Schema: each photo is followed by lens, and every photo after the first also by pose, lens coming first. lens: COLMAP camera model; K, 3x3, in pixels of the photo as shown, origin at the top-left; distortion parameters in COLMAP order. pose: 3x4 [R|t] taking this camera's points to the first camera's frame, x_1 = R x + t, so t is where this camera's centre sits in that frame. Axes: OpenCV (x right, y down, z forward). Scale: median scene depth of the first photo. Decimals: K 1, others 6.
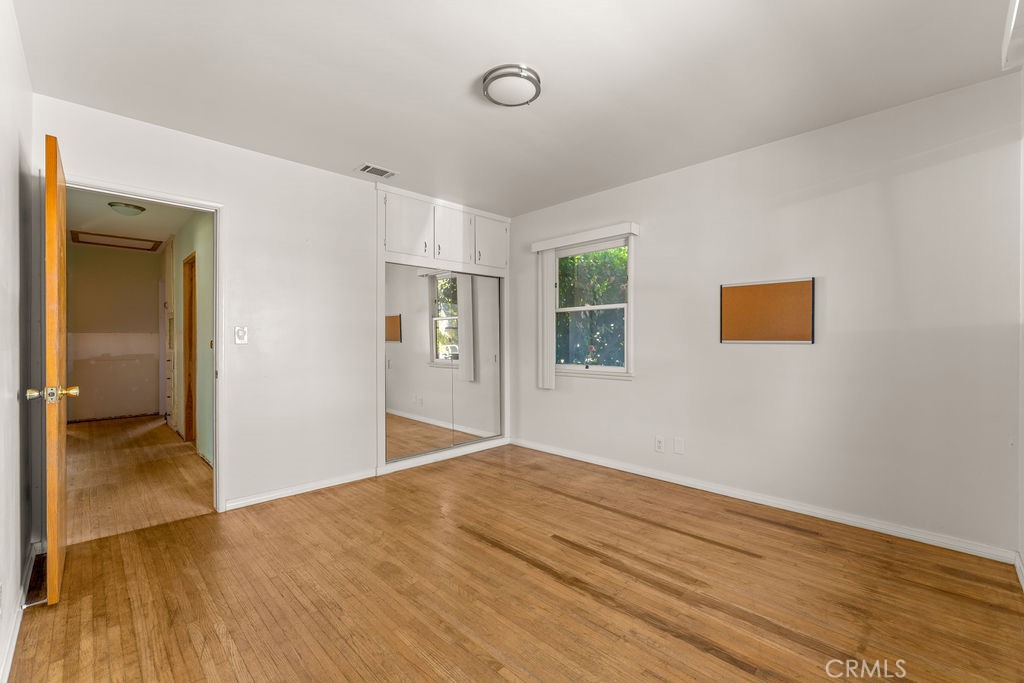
lens RADIAL K [[435.0, 0, 514.2], [0, 435.0, 341.3], [0, 0, 1]] dist [-0.001512, 0.000091]
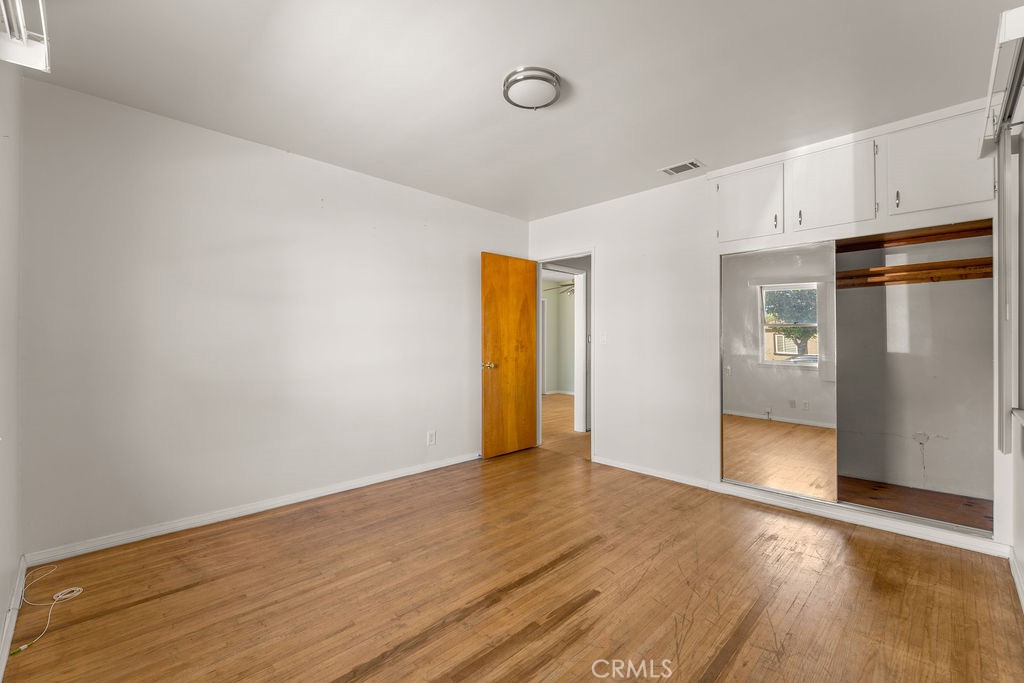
lens RADIAL K [[435.0, 0, 514.3], [0, 435.0, 339.2], [0, 0, 1]] dist [-0.001512, 0.000091]
pose [[0.000900, -0.004656, -0.999989, 0.800198], [-0.004940, 0.999977, -0.004660, -0.004054], [0.999987, 0.004944, 0.000877, 0.771857]]
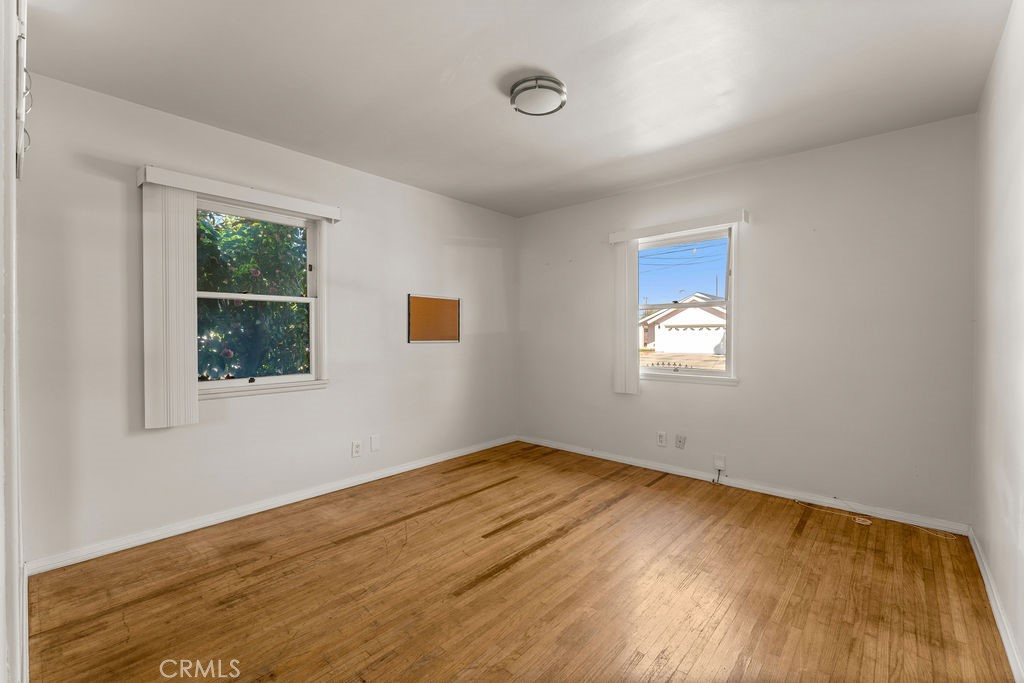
lens RADIAL K [[435.0, 0, 518.0], [0, 435.0, 339.3], [0, 0, 1]] dist [-0.001512, 0.000091]
pose [[-0.069702, -0.007408, 0.997540, -0.832306], [0.004657, 0.999959, 0.007752, -0.015666], [-0.997557, 0.005185, -0.069665, 0.900082]]
